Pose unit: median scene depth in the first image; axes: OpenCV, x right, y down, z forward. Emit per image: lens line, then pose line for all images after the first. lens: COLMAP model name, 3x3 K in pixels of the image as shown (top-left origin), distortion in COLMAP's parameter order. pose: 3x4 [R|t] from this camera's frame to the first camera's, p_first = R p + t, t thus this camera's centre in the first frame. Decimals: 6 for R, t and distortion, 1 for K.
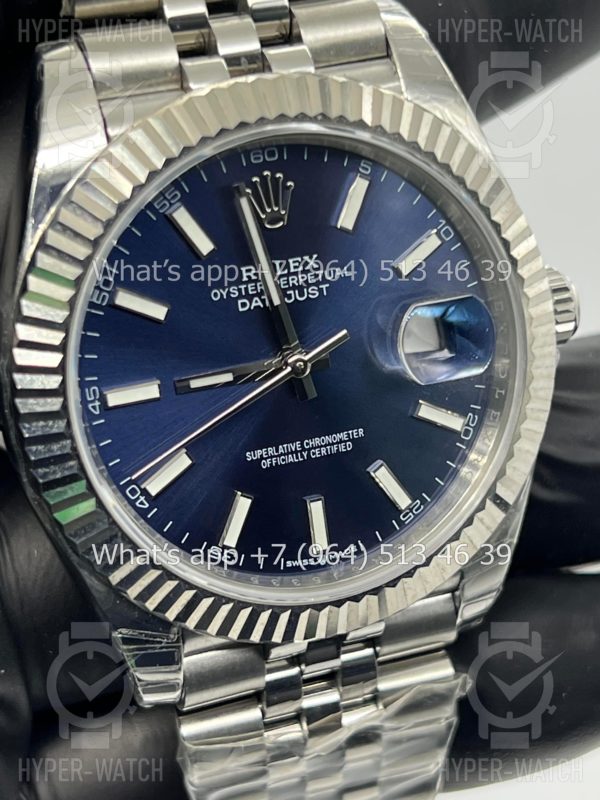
lens RADIAL K [[1858.4, 0, 297.9], [0, 1858.4, 402.1], [0, 0, 1]] dist [0.213193, 0.000000]
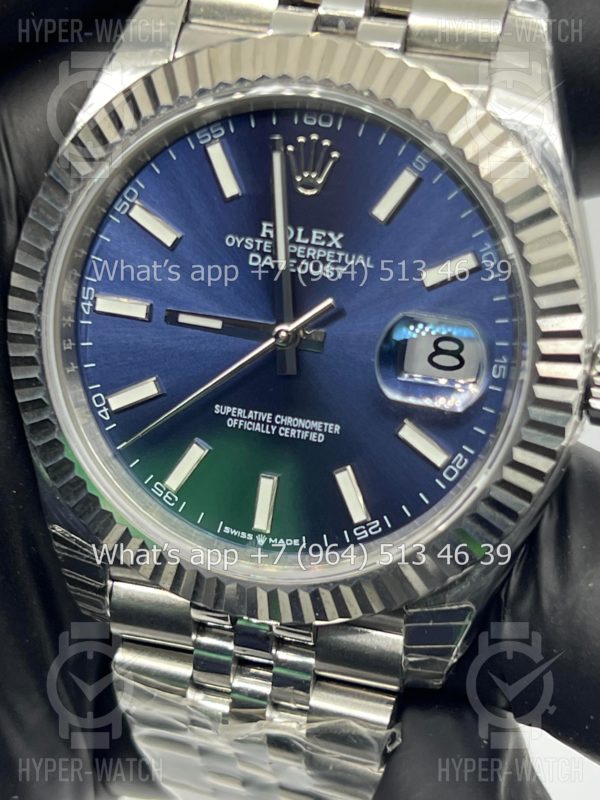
lens RADIAL K [[1858.4, 0, 303.6], [0, 1858.4, 401.6], [0, 0, 1]] dist [0.213193, 0.000000]
pose [[0.823534, 0.327193, -0.463396, 0.465931], [-0.342972, 0.937867, 0.052686, -0.042011], [0.451842, 0.115543, 0.884584, 0.149521]]
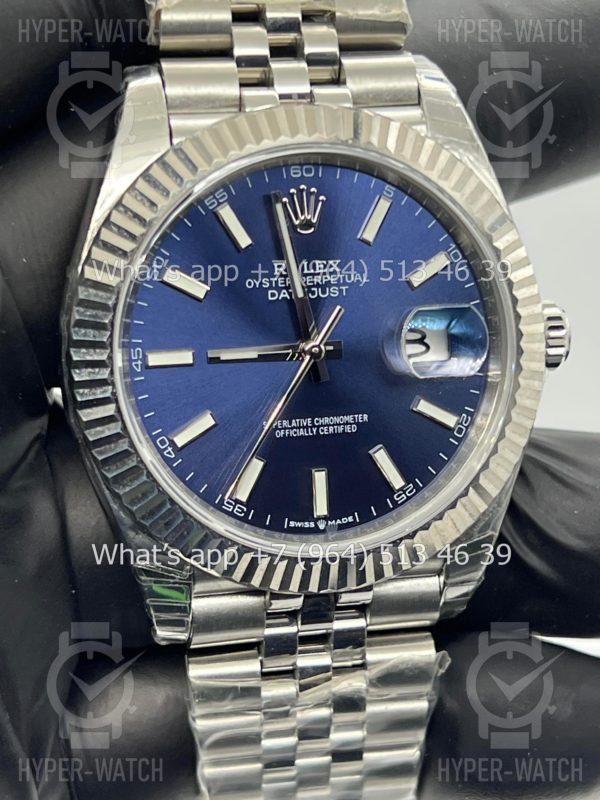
lens RADIAL K [[1858.4, 0, 299.7], [0, 1858.4, 391.0], [0, 0, 1]] dist [0.213193, 0.000000]
pose [[0.991325, 0.091153, -0.094692, 0.103334], [-0.101808, 0.988185, -0.114571, 0.139290], [0.083130, 0.123217, 0.988892, -0.153669]]
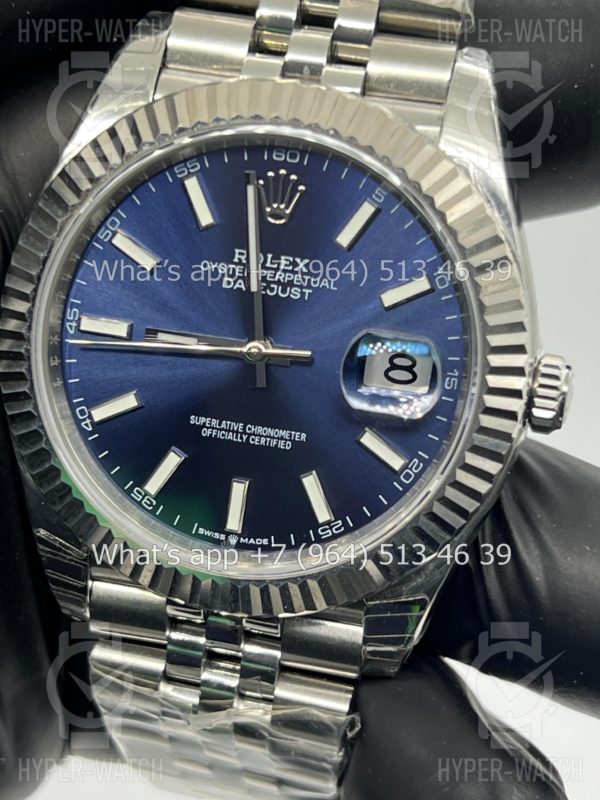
lens RADIAL K [[1858.4, 0, 298.4], [0, 1858.4, 402.9], [0, 0, 1]] dist [0.213193, 0.000000]
pose [[0.851115, 0.311929, -0.422259, 0.475813], [-0.341349, 0.939915, 0.006297, -0.007575], [0.398852, 0.138778, 0.906453, 0.049625]]
